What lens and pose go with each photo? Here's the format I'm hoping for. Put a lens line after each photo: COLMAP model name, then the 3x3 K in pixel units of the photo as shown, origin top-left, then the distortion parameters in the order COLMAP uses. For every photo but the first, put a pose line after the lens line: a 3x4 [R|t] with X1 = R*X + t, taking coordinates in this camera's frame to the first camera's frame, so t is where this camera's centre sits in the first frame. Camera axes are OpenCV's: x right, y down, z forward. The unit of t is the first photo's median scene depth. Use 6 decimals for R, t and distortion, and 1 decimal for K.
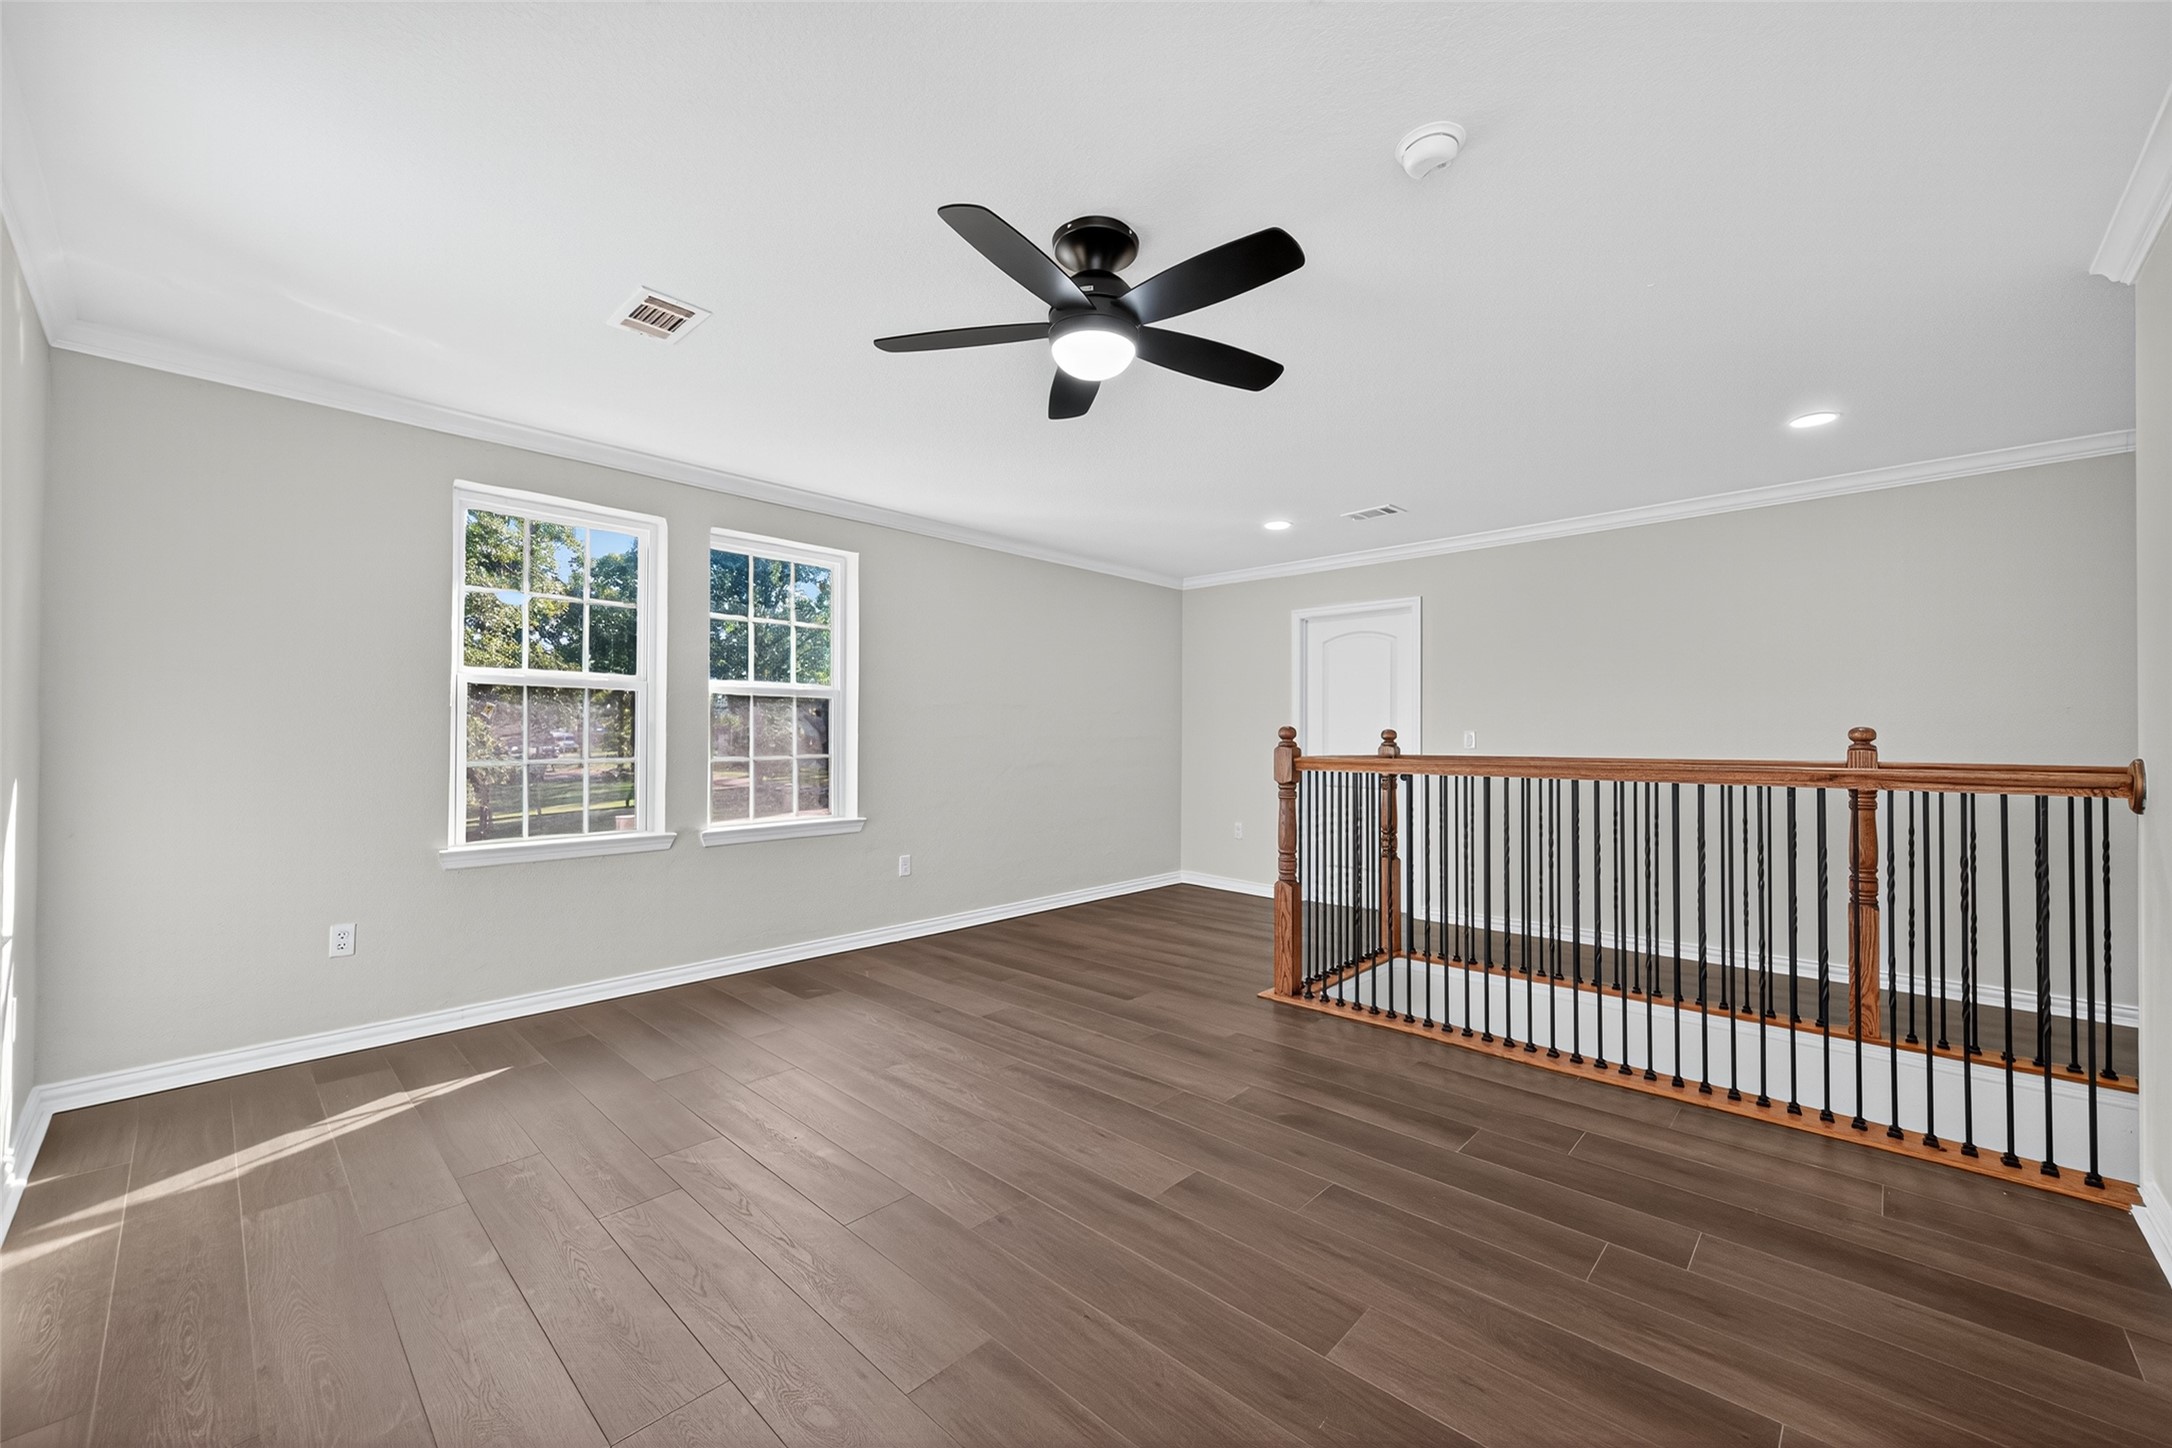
lens RADIAL K [[844.2, 0, 1089.3], [0, 844.2, 731.3], [0, 0, 1]] dist [-0.000611, -0.000182]
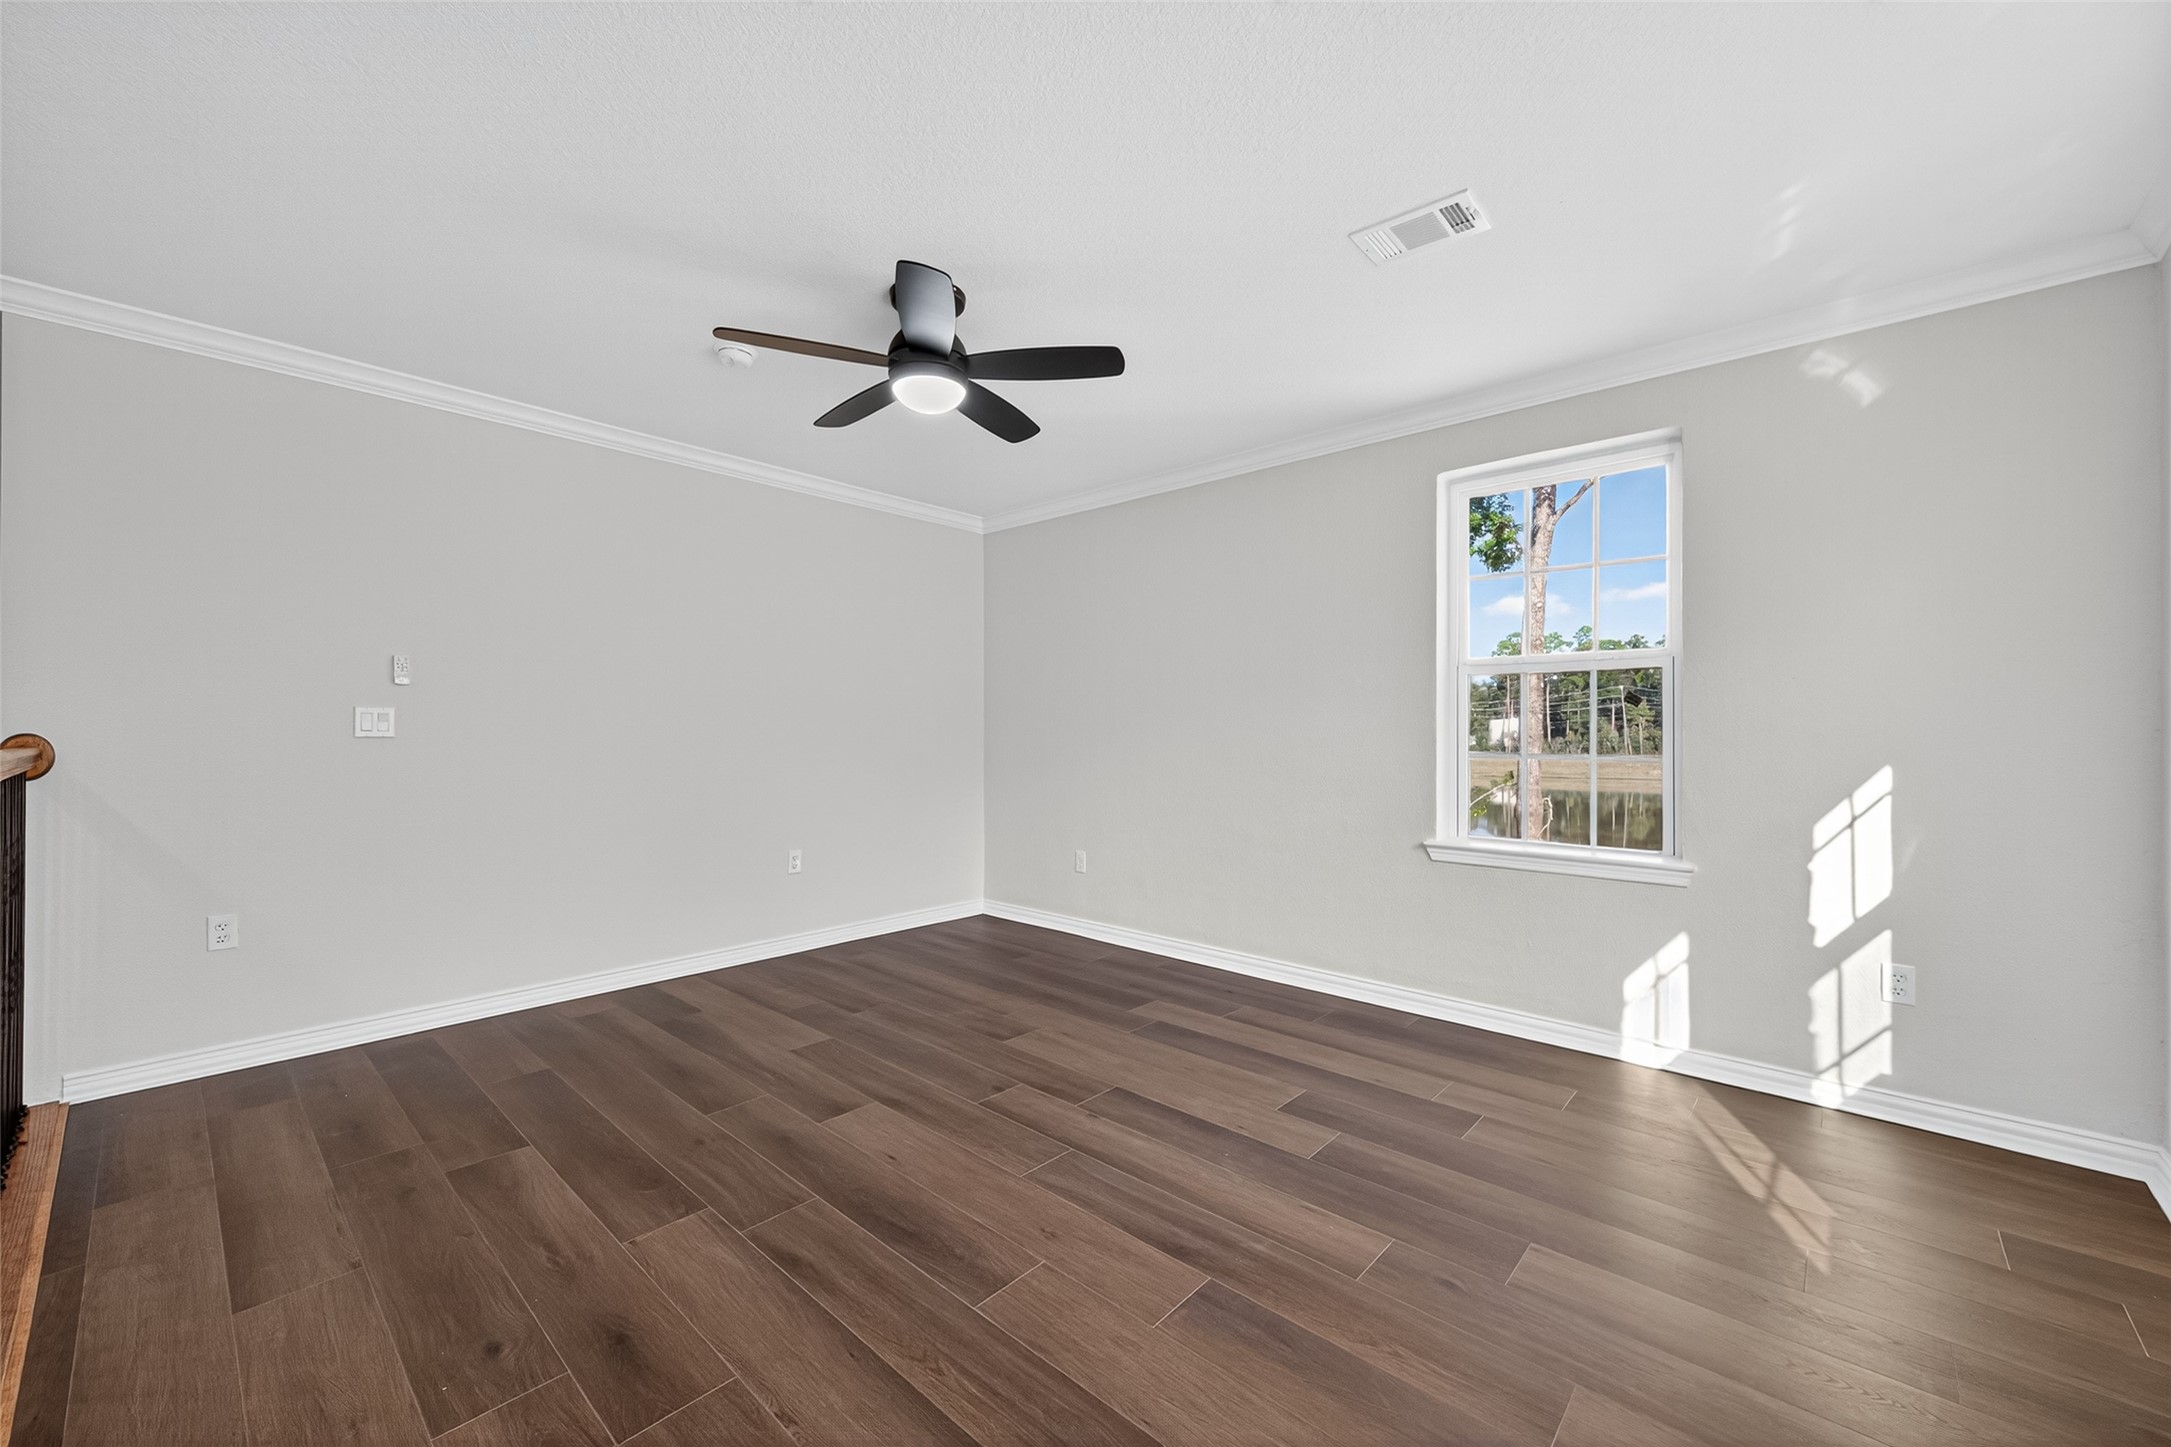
lens RADIAL K [[843.8, 0, 1088.8], [0, 843.8, 730.8], [0, 0, 1]] dist [-0.000611, -0.000182]
pose [[-0.999955, -0.004760, -0.008227, -0.175287], [-0.004604, 0.999810, -0.018937, 0.029820], [0.008315, -0.018899, -0.999787, 1.806329]]
